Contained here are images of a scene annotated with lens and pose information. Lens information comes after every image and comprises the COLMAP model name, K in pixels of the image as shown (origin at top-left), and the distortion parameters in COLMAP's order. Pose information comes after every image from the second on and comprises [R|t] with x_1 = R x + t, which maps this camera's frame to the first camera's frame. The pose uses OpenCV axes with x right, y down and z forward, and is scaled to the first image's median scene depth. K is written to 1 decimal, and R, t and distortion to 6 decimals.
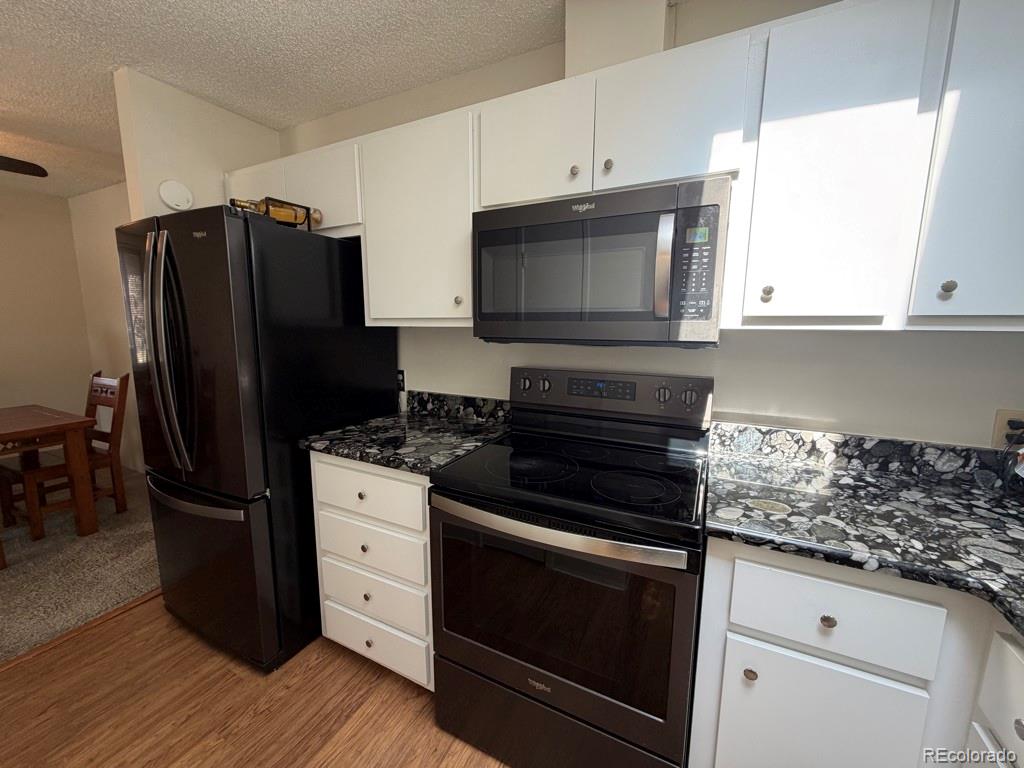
lens RADIAL K [[406.4, 0, 507.9], [0, 406.4, 385.0], [0, 0, 1]] dist [-0.000411, 0.000026]
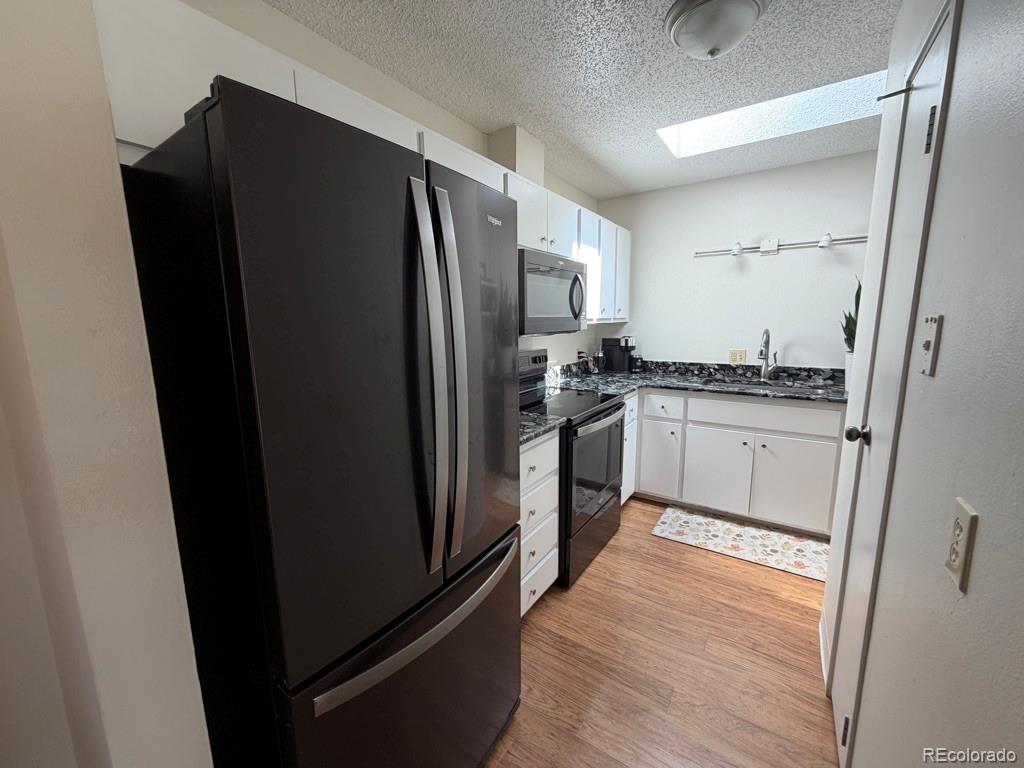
lens RADIAL K [[406.4, 0, 508.3], [0, 406.4, 385.6], [0, 0, 1]] dist [-0.000411, 0.000026]
pose [[0.131158, -0.168166, 0.976994, -1.870131], [0.163448, 0.975689, 0.145999, -0.195649], [-0.977795, 0.140539, 0.155456, 1.051047]]
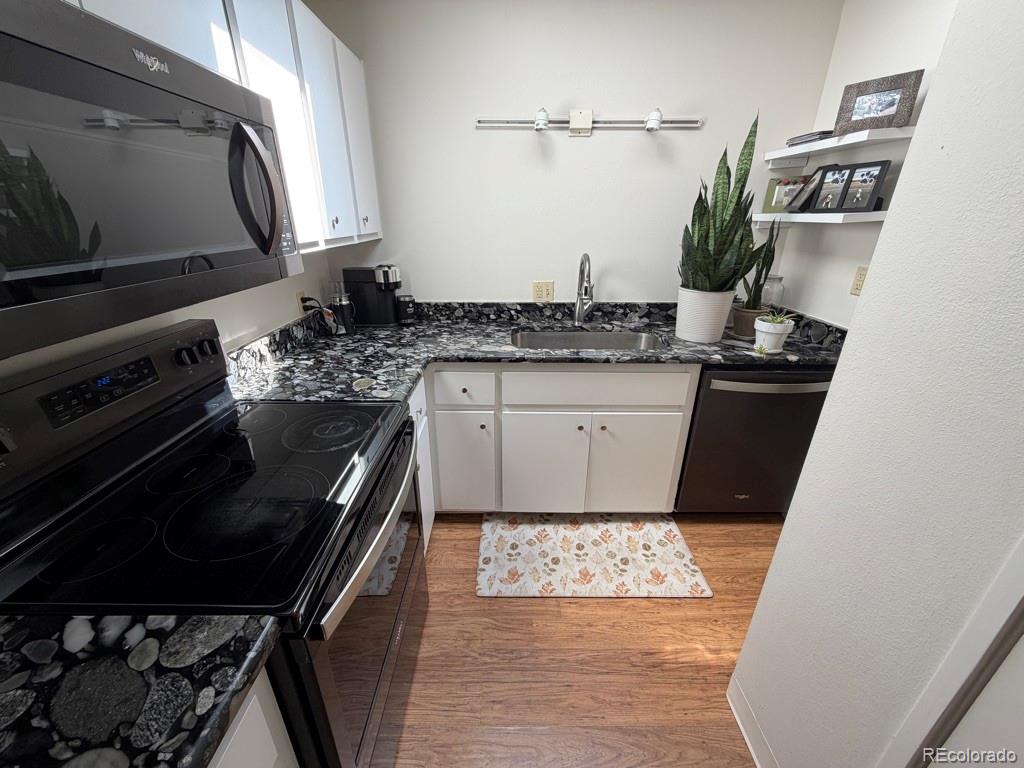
lens RADIAL K [[406.4, 0, 506.7], [0, 406.4, 385.2], [0, 0, 1]] dist [-0.000411, 0.000026]
pose [[-0.445842, -0.353488, 0.822357, -0.662133], [0.129092, 0.883723, 0.449854, -0.239738], [-0.885754, 0.306724, -0.348369, 0.921010]]
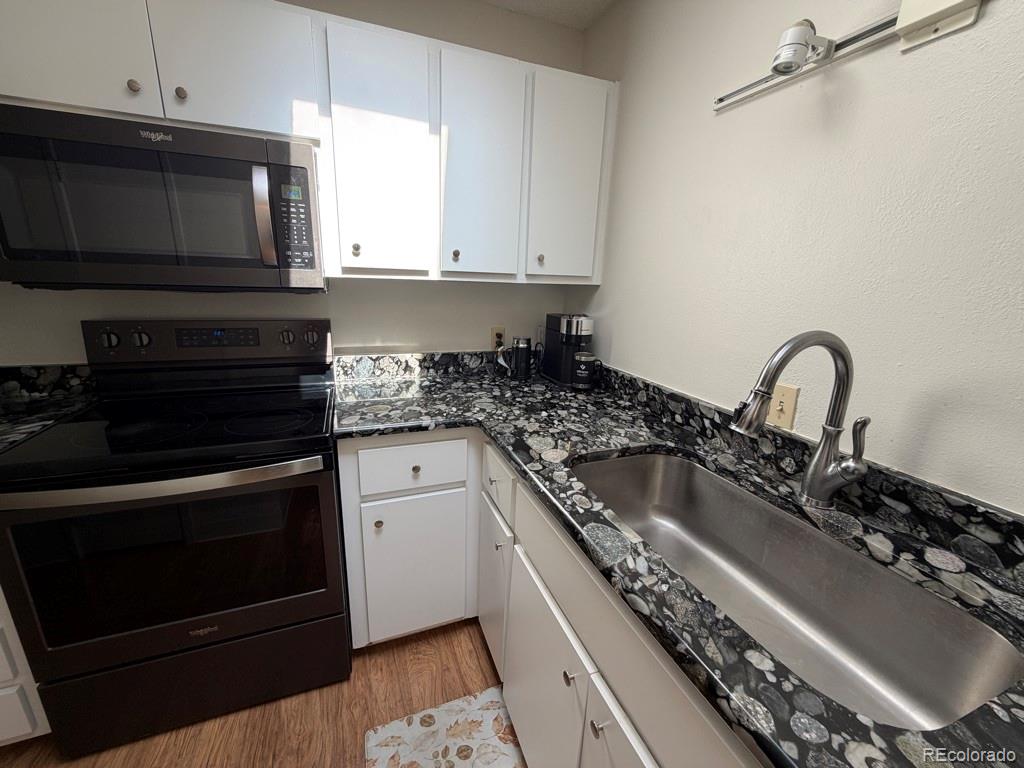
lens RADIAL K [[406.4, 0, 507.1], [0, 406.4, 385.1], [0, 0, 1]] dist [-0.000411, 0.000026]
pose [[0.667954, -0.174336, 0.723495, -0.044722], [0.078920, 0.983286, 0.164074, 0.021759], [-0.740006, -0.052495, 0.670548, -0.220934]]
